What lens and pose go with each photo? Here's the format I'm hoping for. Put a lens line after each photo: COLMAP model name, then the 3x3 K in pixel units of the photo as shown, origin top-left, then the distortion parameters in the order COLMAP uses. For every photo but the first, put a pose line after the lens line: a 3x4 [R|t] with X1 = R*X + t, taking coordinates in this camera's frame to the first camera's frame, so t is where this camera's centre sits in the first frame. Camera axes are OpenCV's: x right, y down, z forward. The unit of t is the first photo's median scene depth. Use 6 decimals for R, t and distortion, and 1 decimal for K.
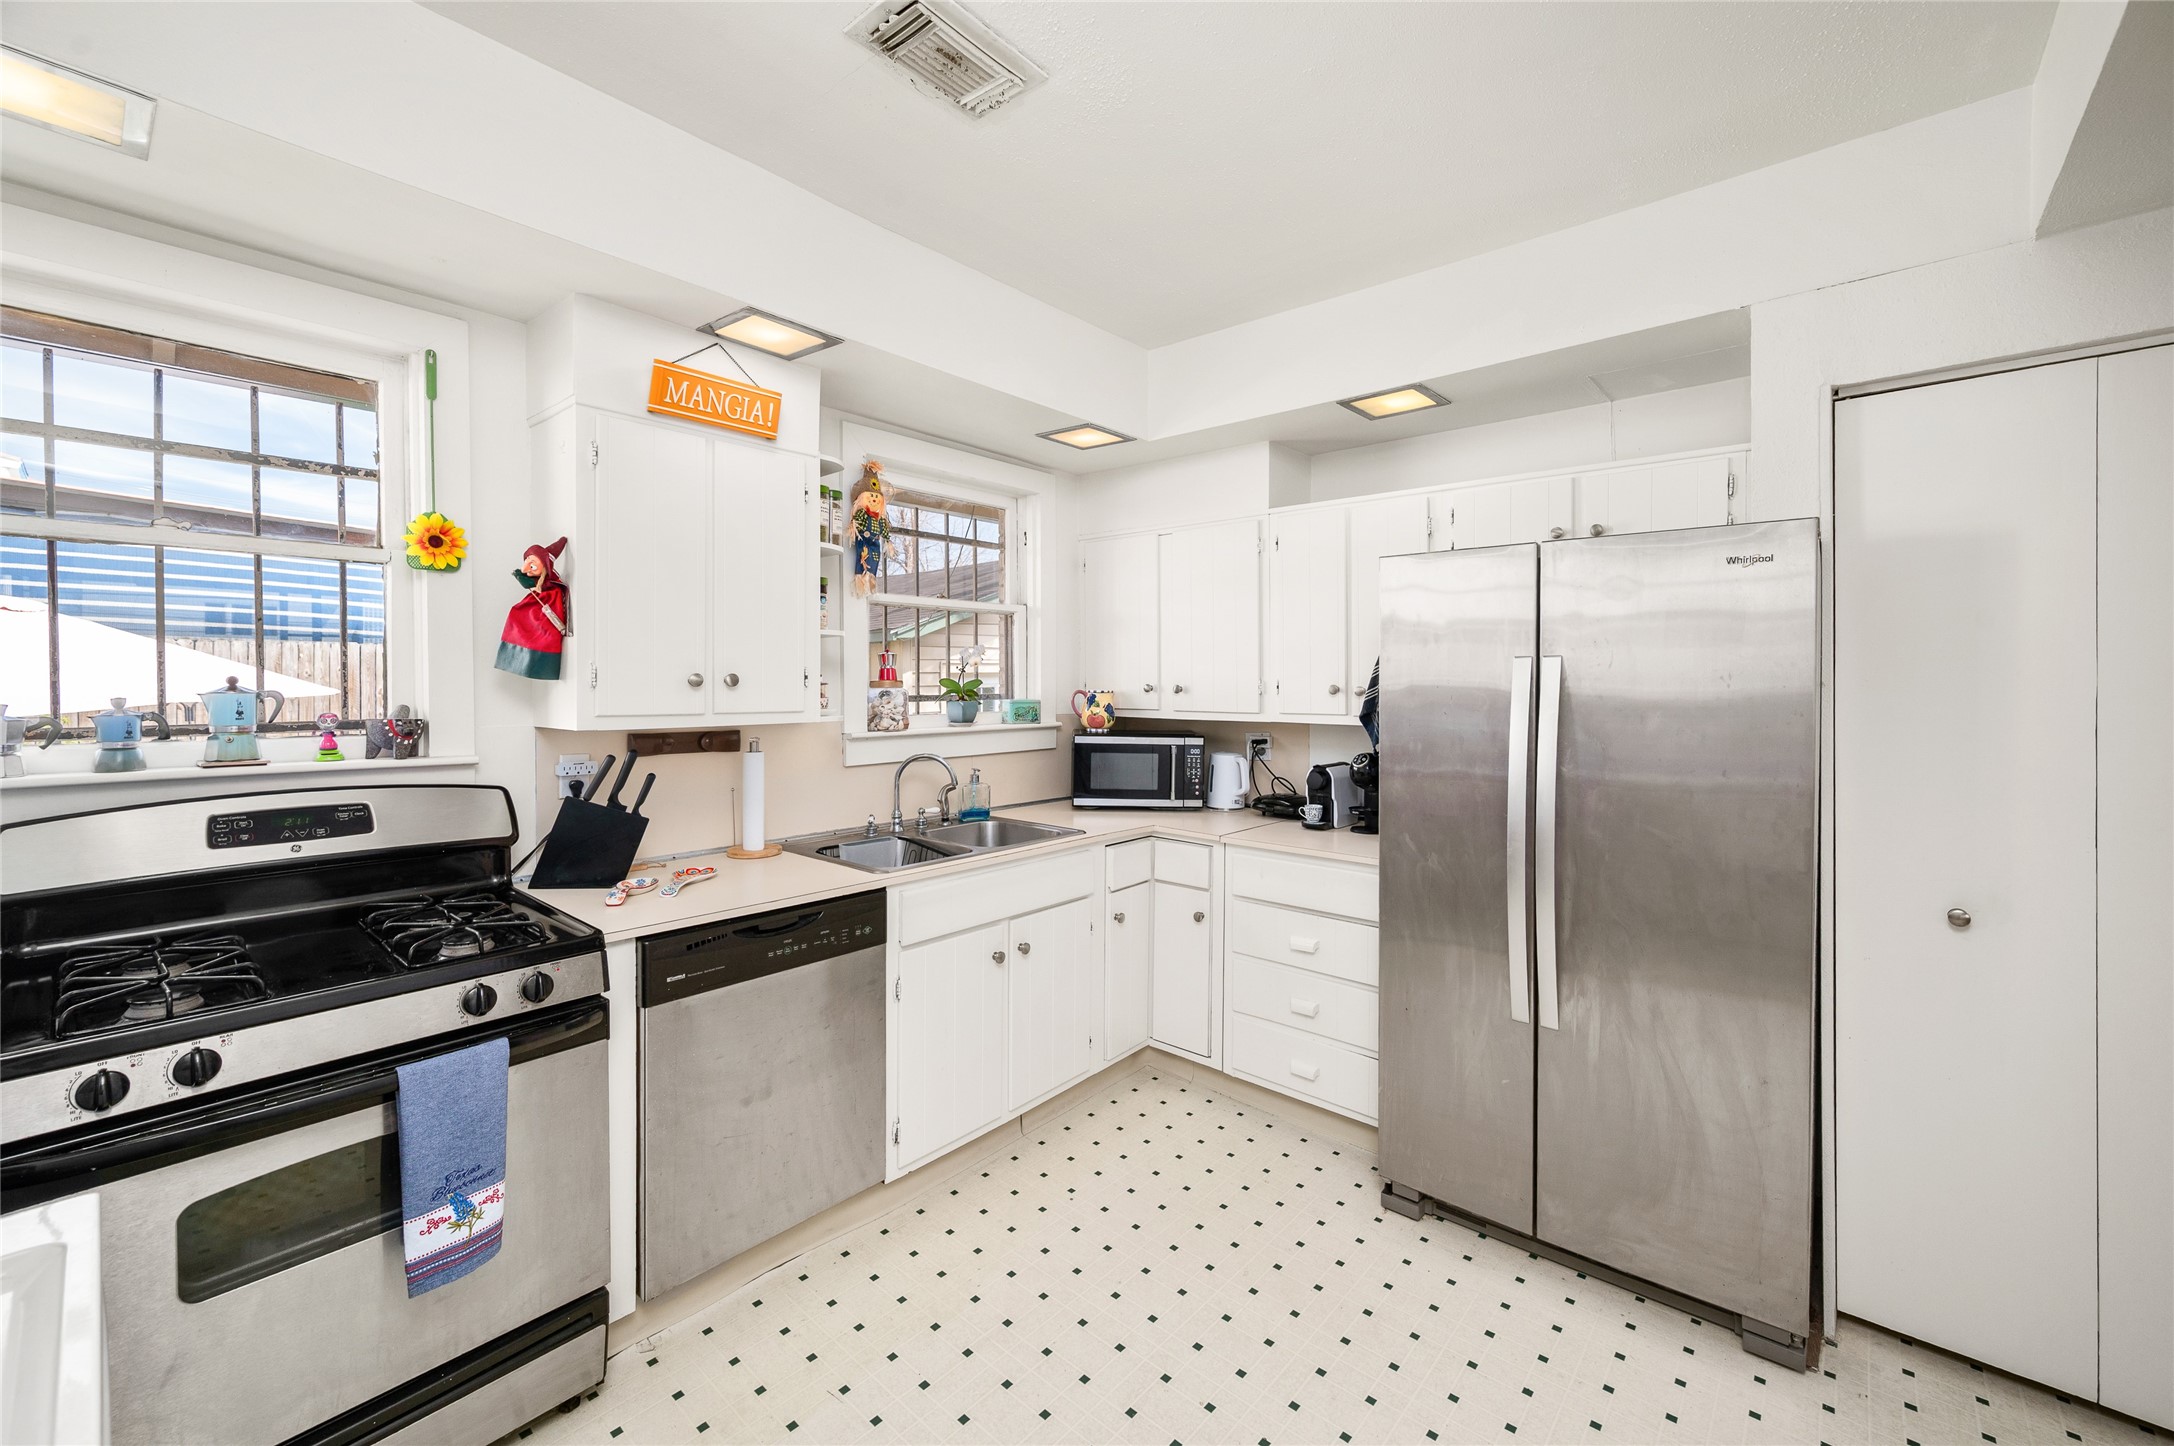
lens RADIAL K [[861.7, 0, 1085.6], [0, 861.7, 694.2], [0, 0, 1]] dist [-0.002165, 0.000578]
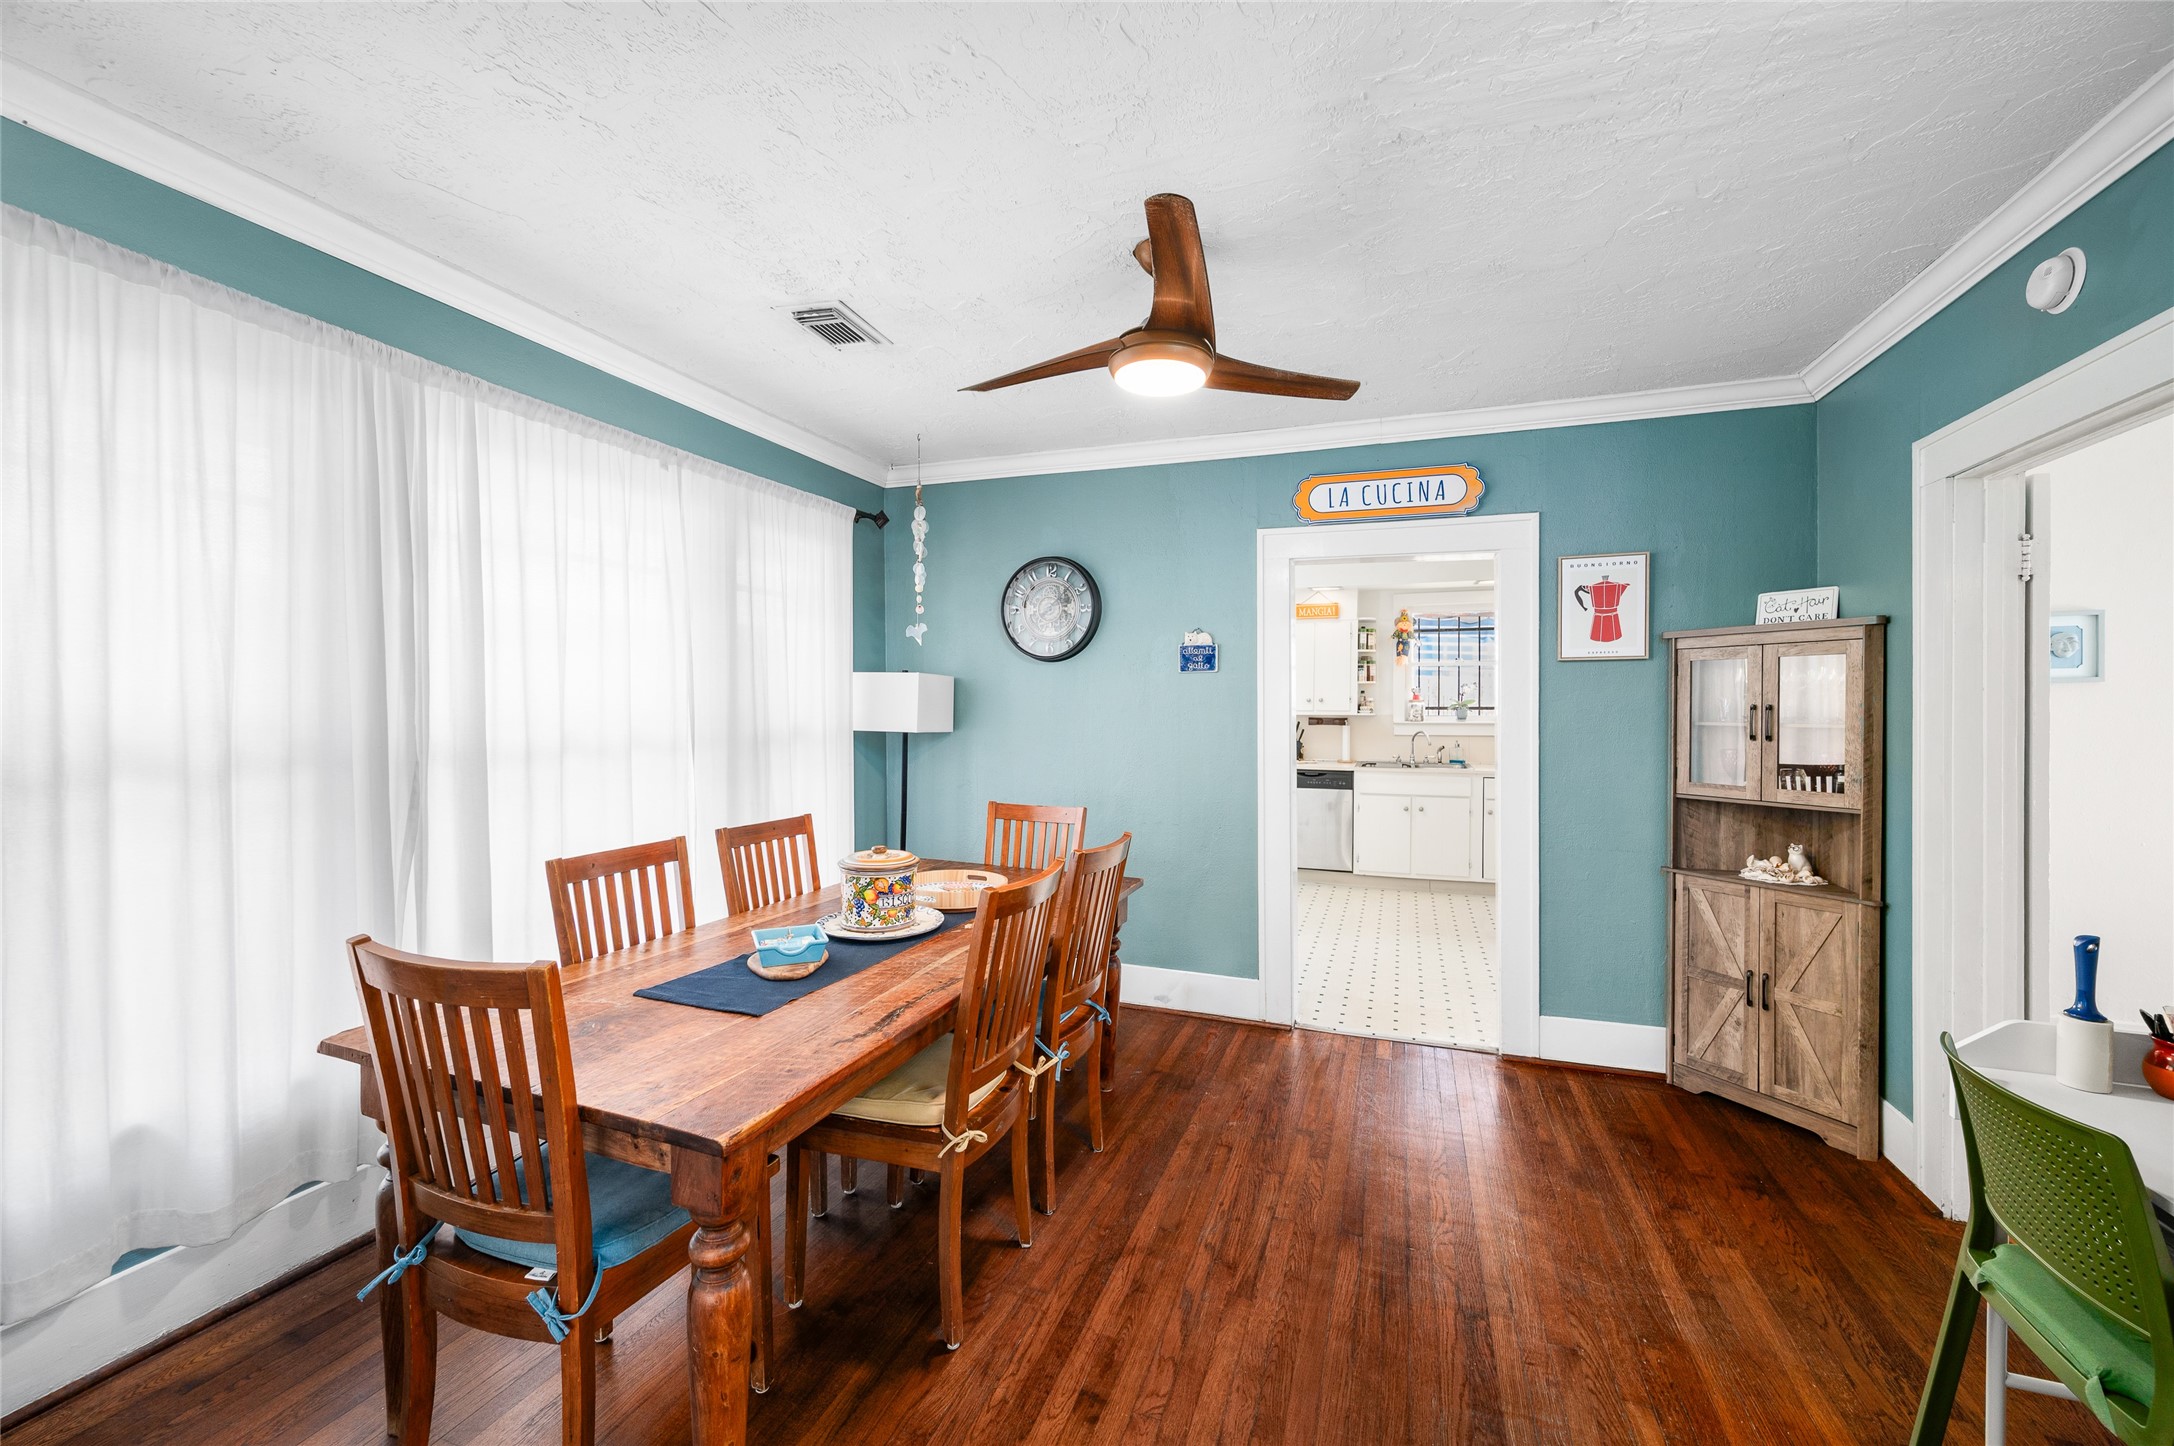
lens RADIAL K [[861.7, 0, 1081.4], [0, 861.7, 719.7], [0, 0, 1]] dist [-0.002165, 0.000578]
pose [[0.366137, 0.017876, -0.930389, 2.143184], [-0.009354, 0.999836, 0.015529, 0.014965], [0.930514, 0.003017, 0.366244, -0.927824]]
